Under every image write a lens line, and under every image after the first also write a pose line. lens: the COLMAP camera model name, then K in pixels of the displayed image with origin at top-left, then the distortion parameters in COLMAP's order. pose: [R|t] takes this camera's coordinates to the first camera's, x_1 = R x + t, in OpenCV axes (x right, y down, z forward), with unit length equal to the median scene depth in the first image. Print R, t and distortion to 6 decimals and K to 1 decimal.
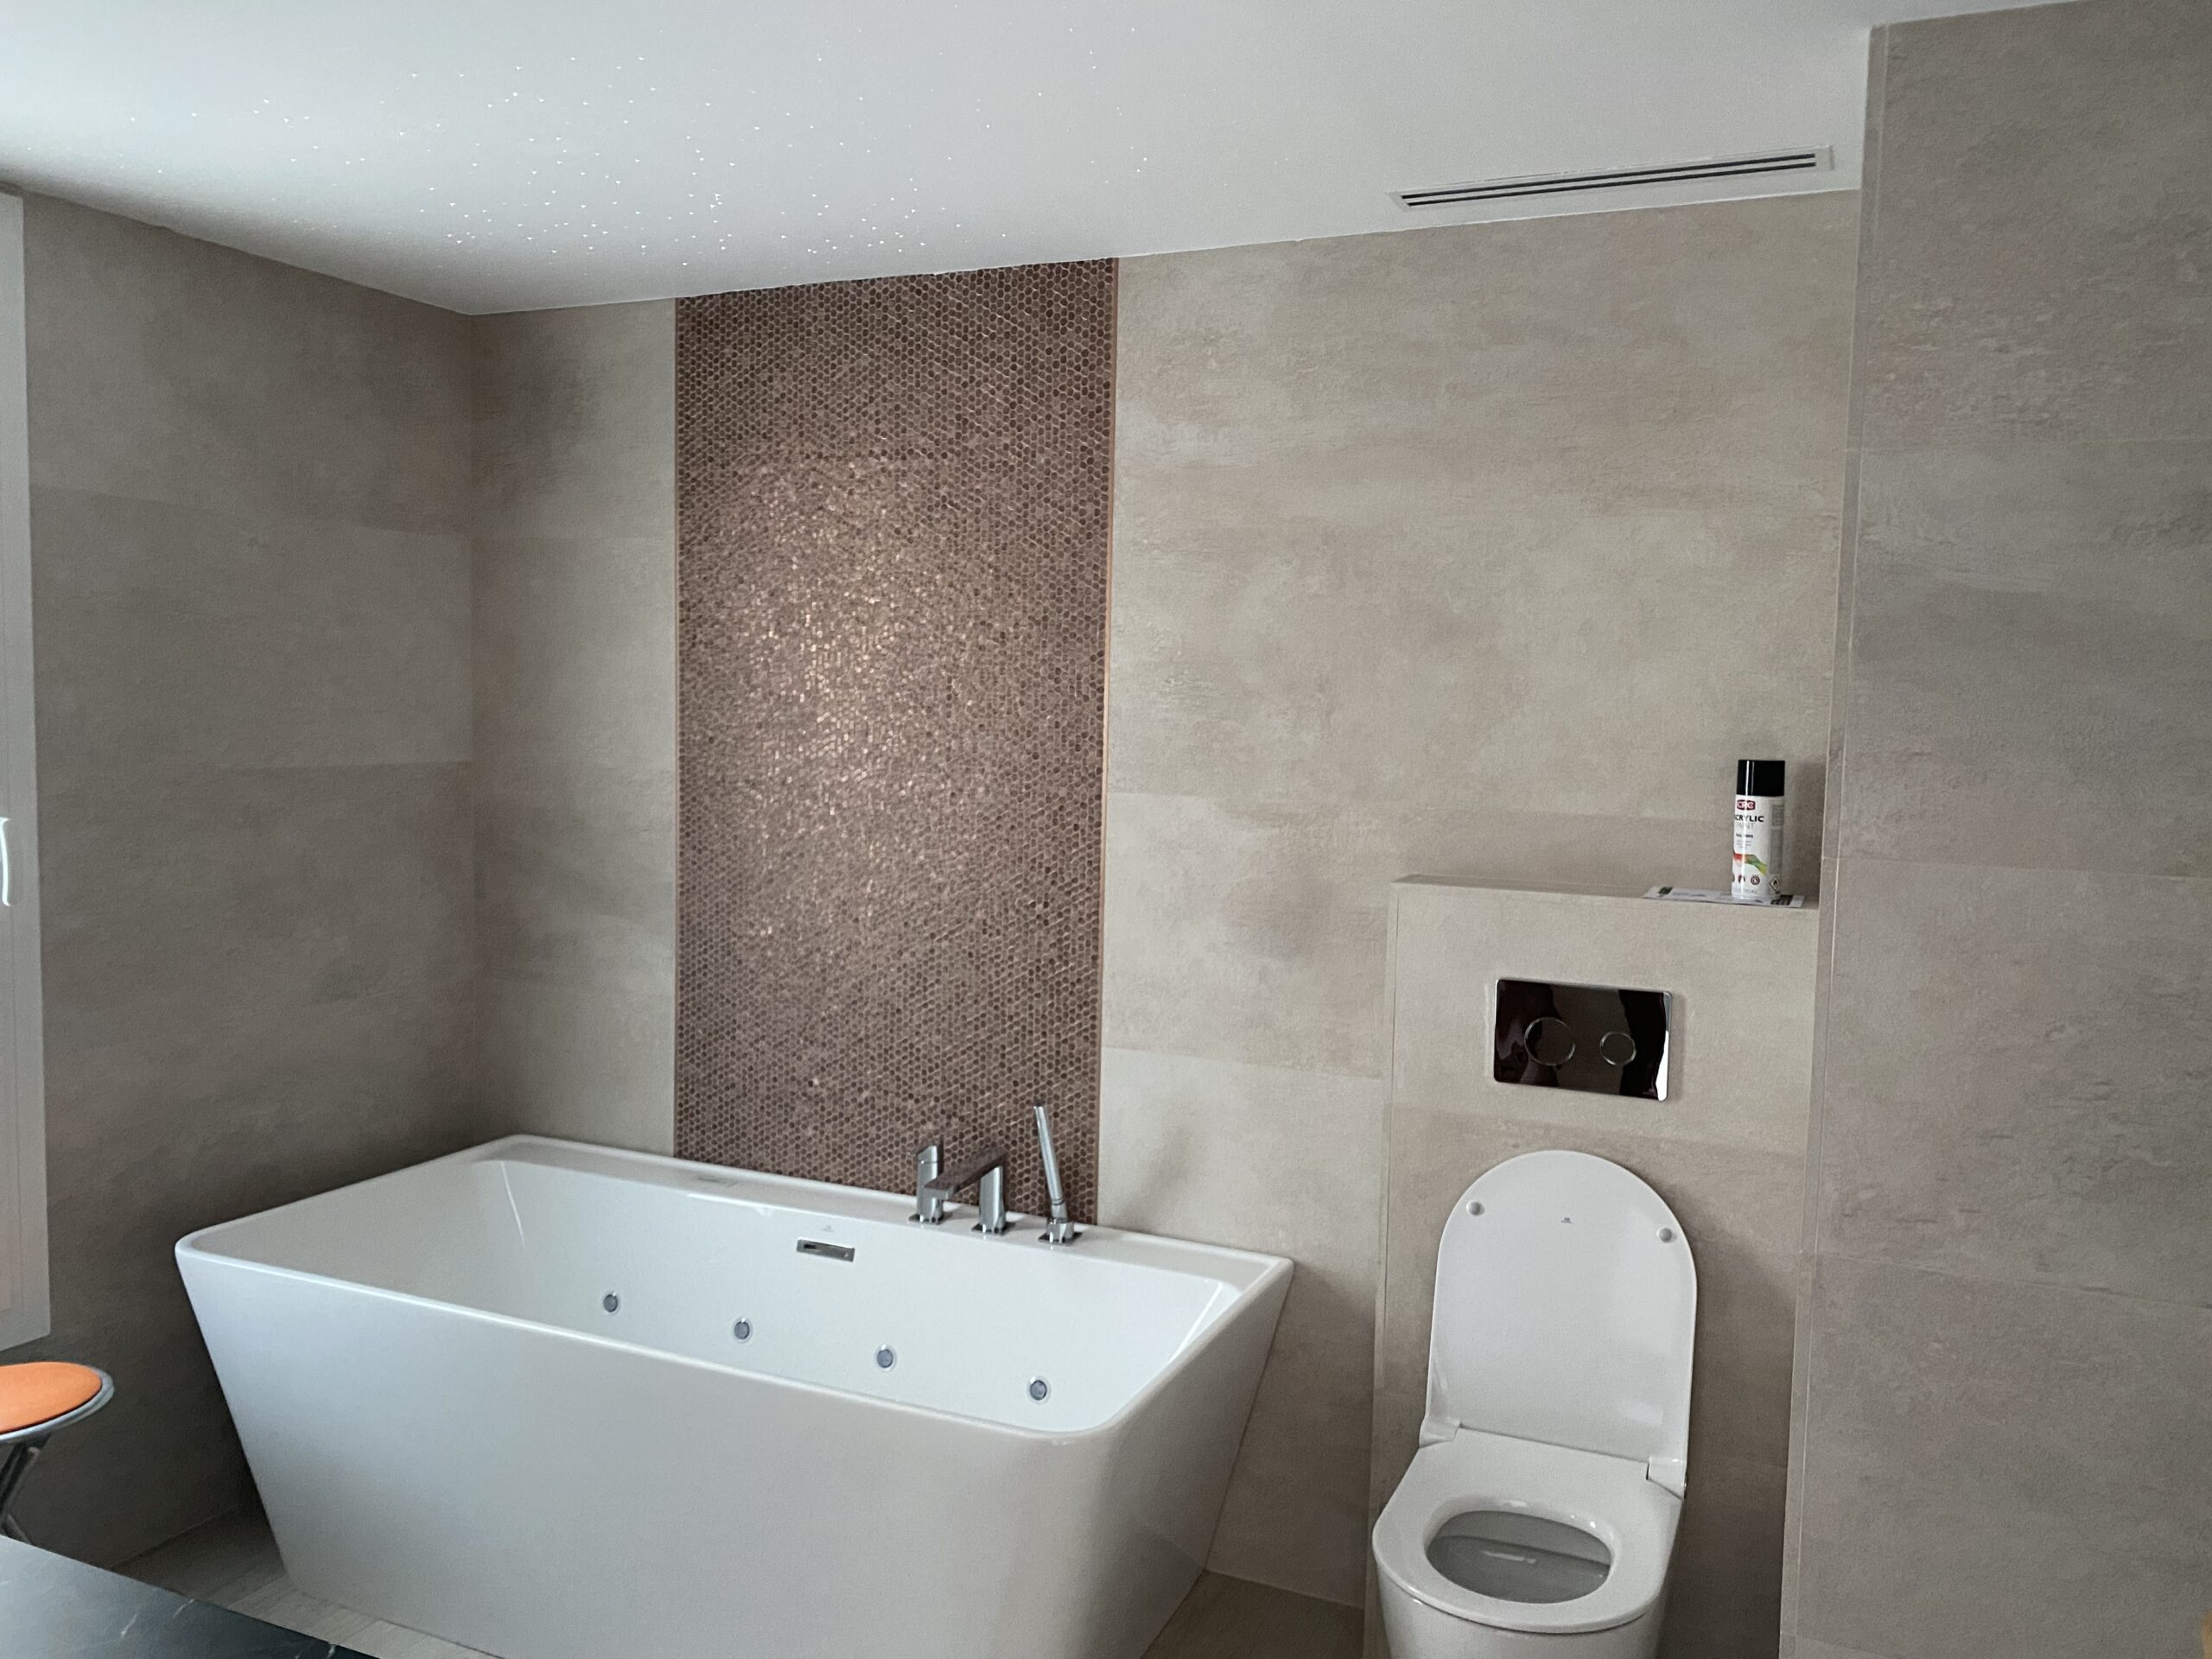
lens RADIAL K [[1674.7, 0, 1109.9], [0, 1674.7, 840.1], [0, 0, 1]] dist [0.084114, -0.132986]
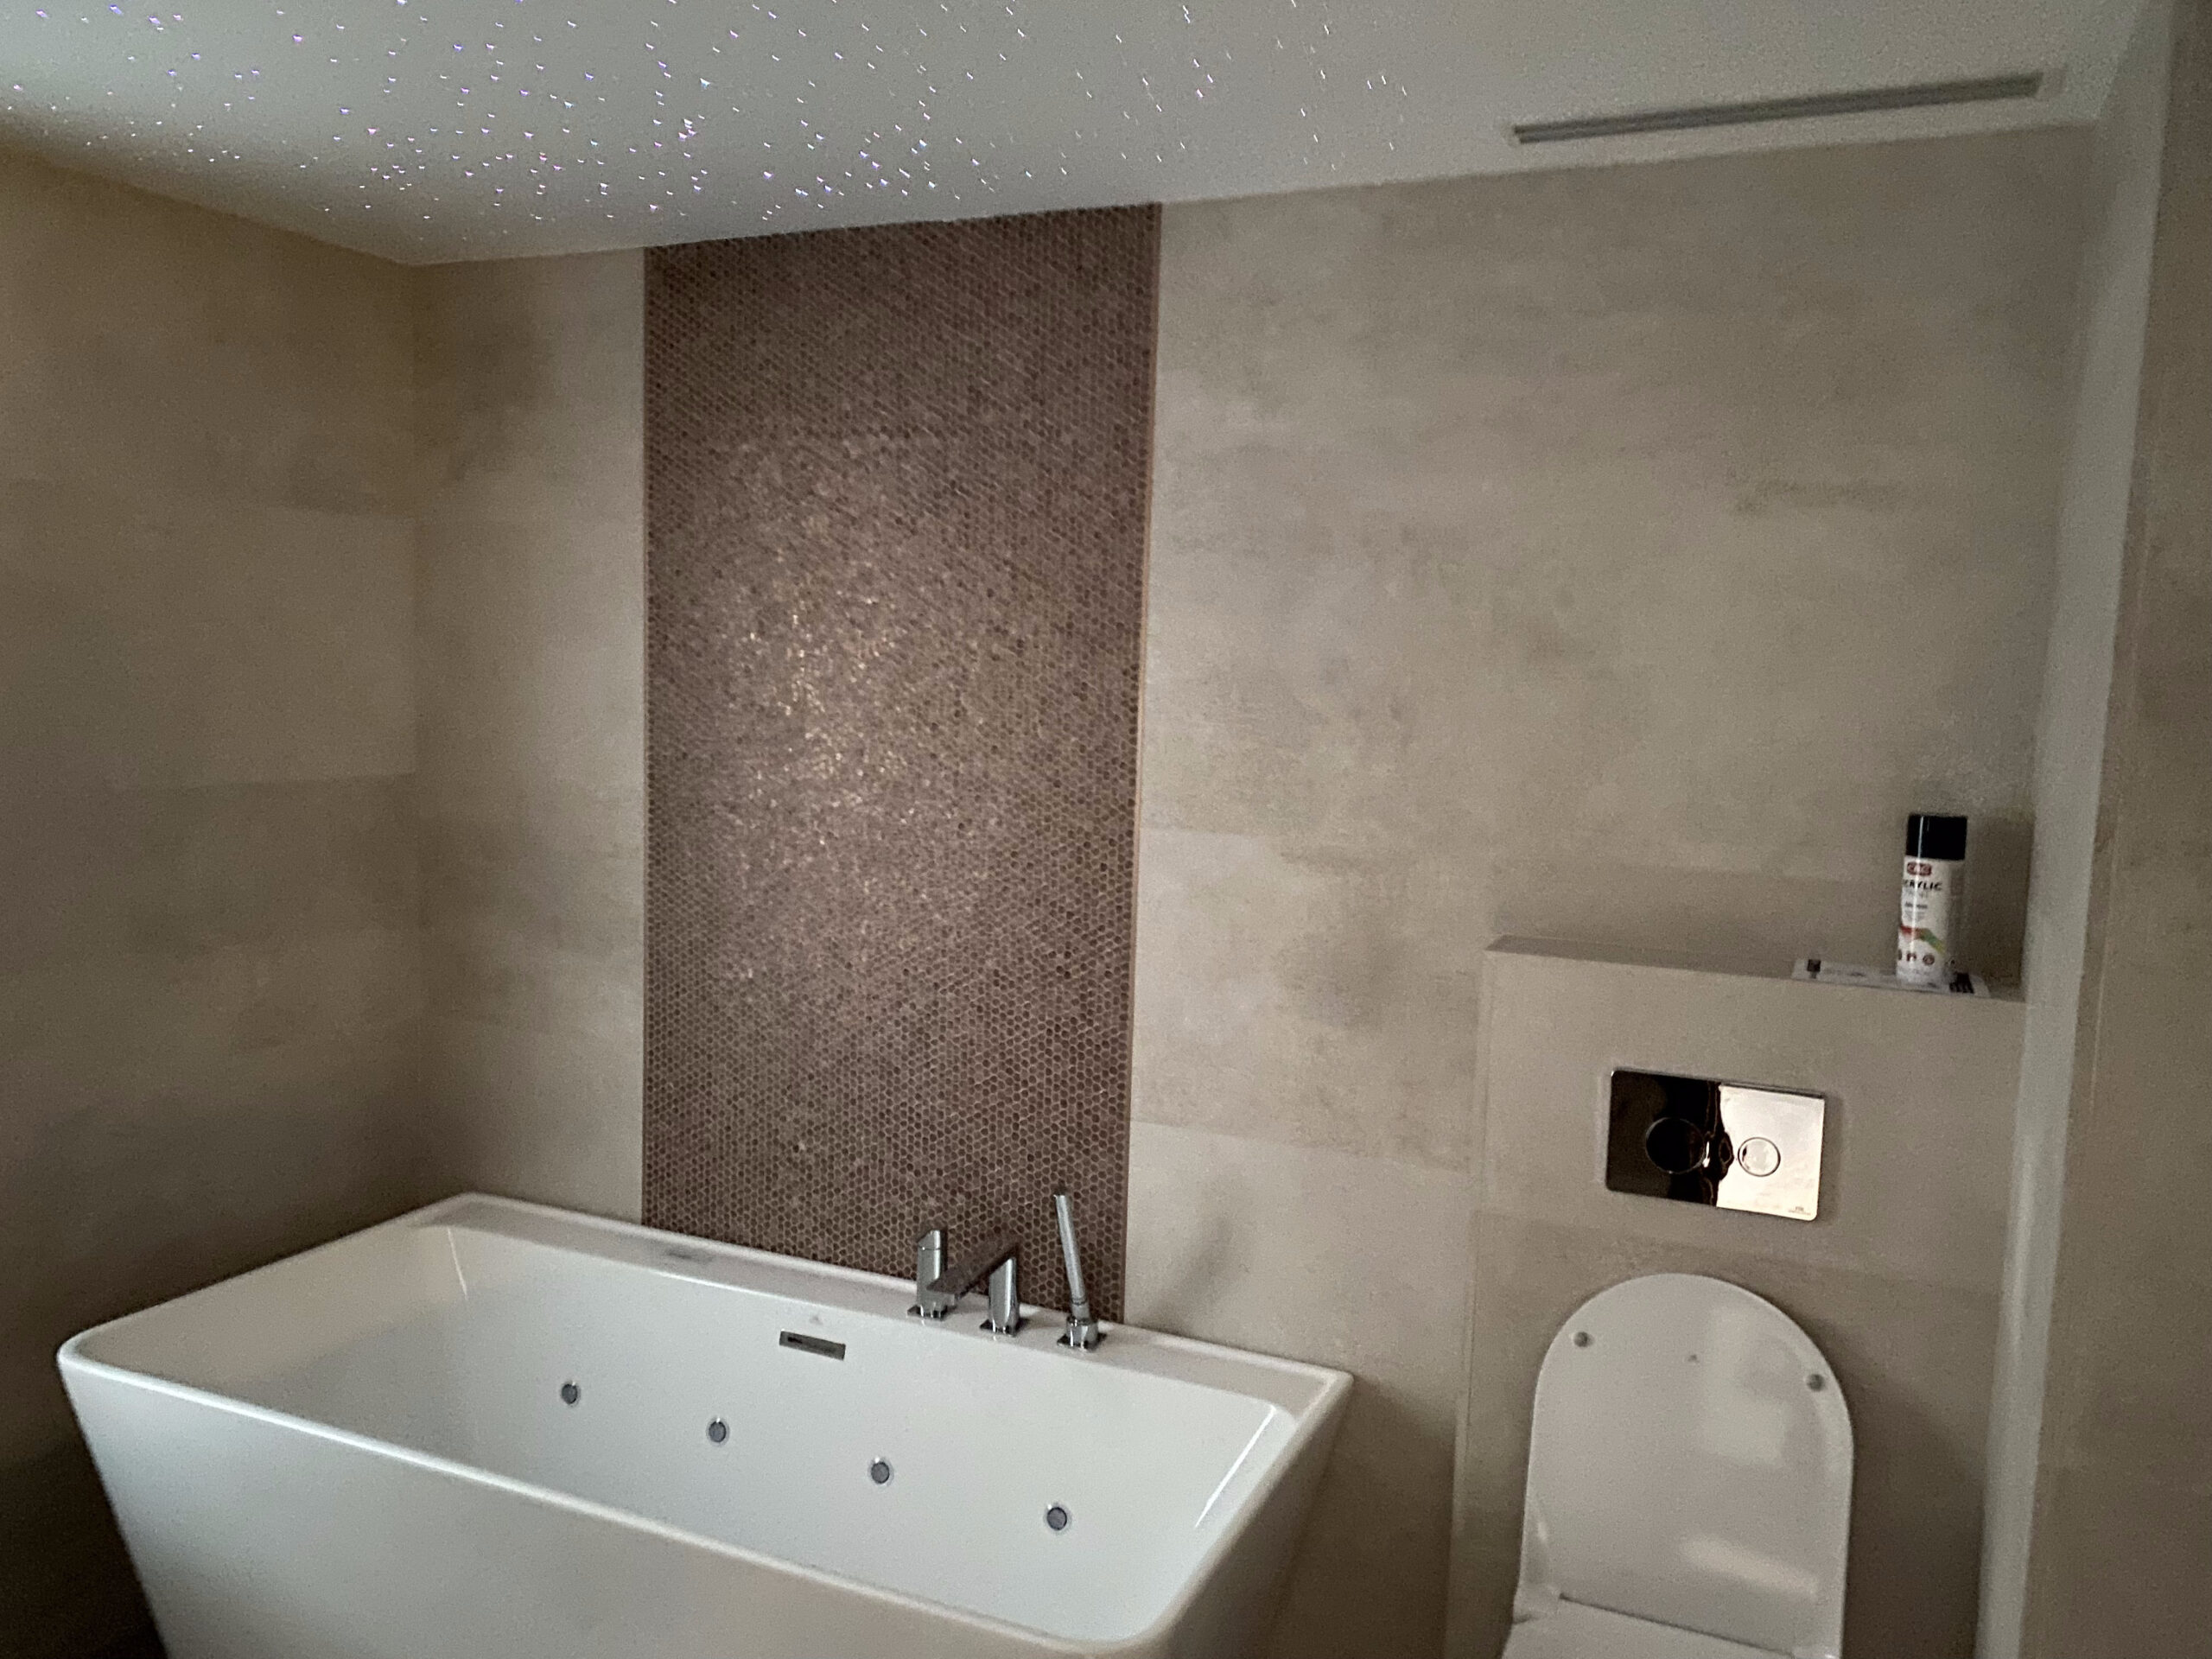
lens RADIAL K [[1674.7, 0, 1094.9], [0, 1674.7, 841.3], [0, 0, 1]] dist [0.084114, -0.132986]
pose [[0.999960, 0.008706, -0.002083, -0.022742], [-0.008653, 0.999663, 0.024456, -0.041666], [0.002295, -0.024437, 0.999699, 0.133754]]
